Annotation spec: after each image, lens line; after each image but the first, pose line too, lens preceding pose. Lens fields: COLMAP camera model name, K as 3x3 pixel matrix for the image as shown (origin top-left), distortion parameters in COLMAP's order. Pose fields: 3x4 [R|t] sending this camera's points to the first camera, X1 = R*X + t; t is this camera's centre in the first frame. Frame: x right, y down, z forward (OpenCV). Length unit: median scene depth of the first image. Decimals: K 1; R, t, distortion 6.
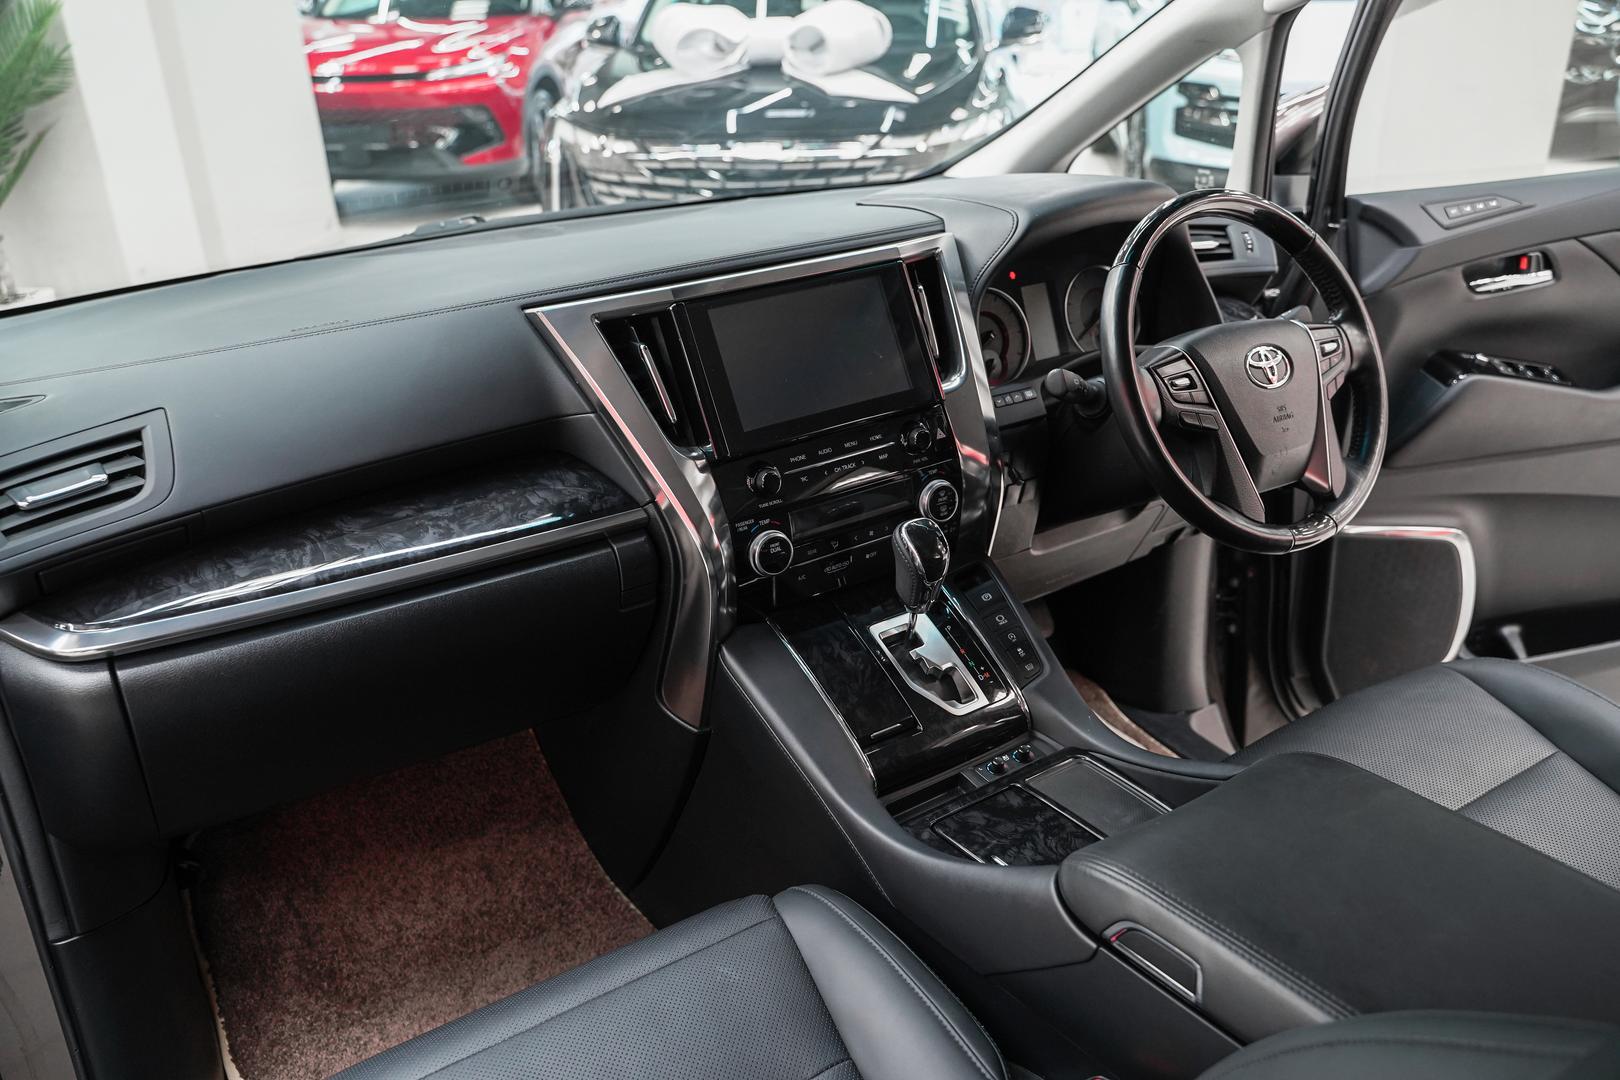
lens RADIAL K [[1291.5, 0, 804.8], [0, 1291.5, 537.3], [0, 0, 1]] dist [-0.018506, 0.022395]
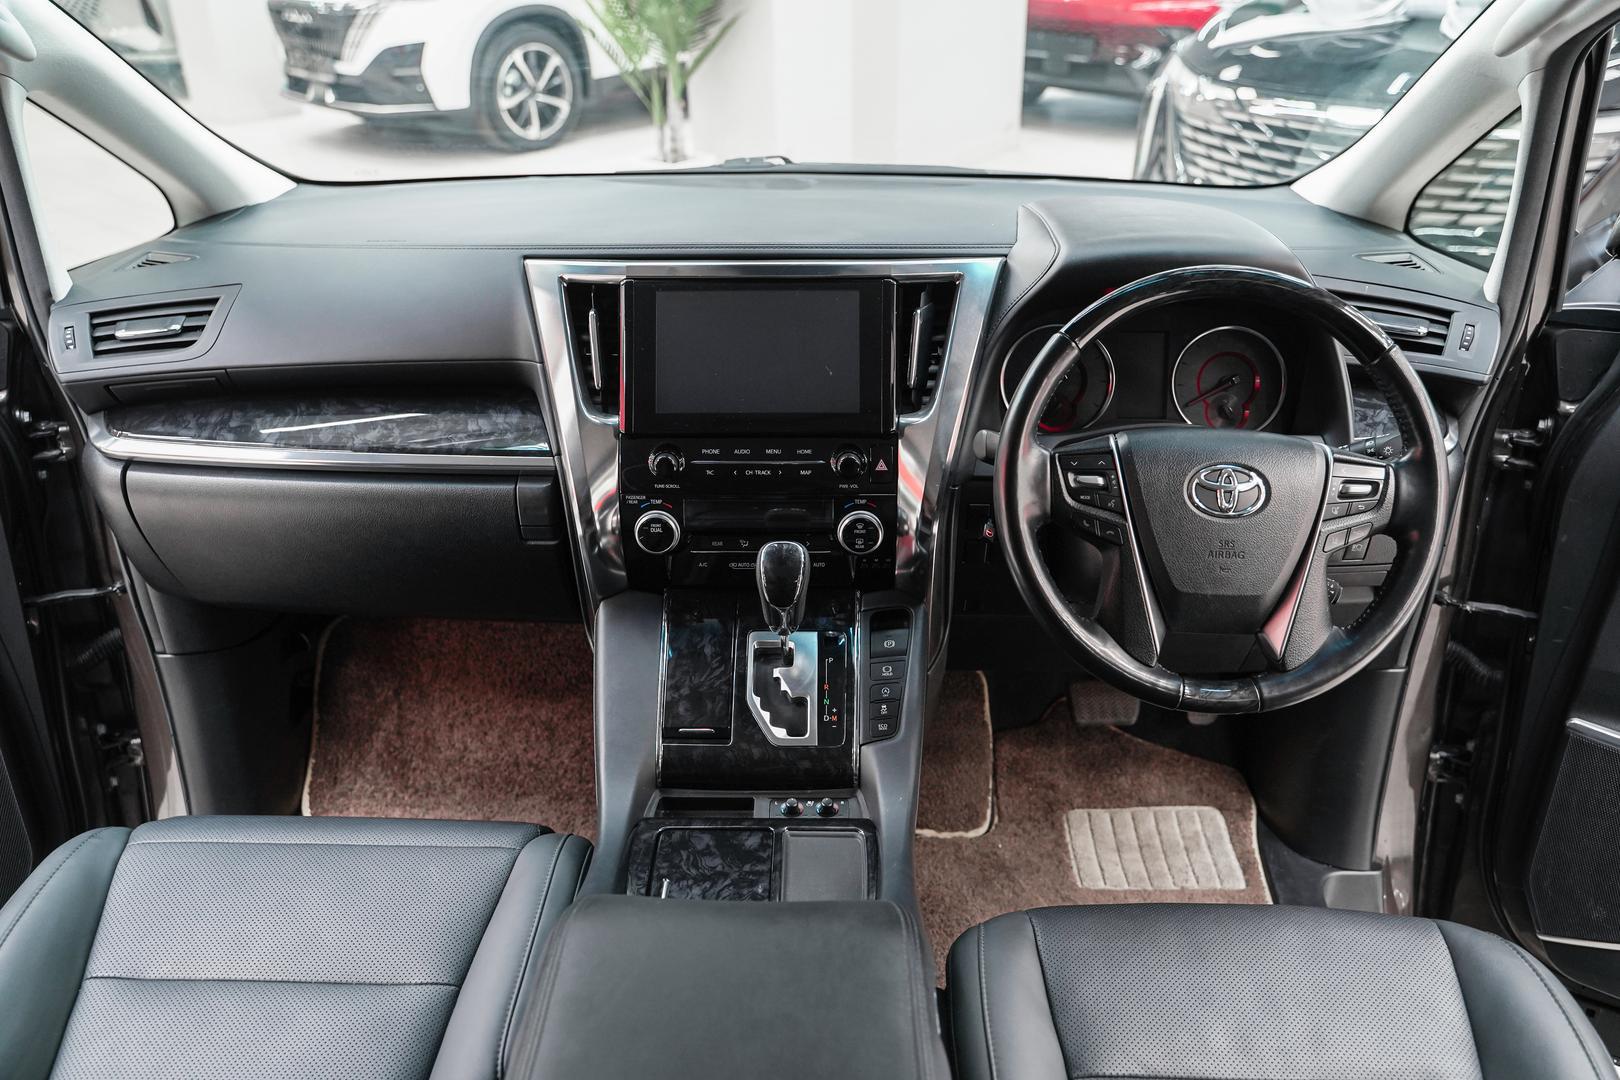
lens RADIAL K [[1291.5, 0, 807.5], [0, 1291.5, 535.5], [0, 0, 1]] dist [-0.018506, 0.022395]
pose [[0.825942, 0.288548, -0.484313, 0.438630], [-0.256555, 0.957355, 0.132855, -0.117093], [0.501995, 0.014523, 0.864749, 0.118567]]
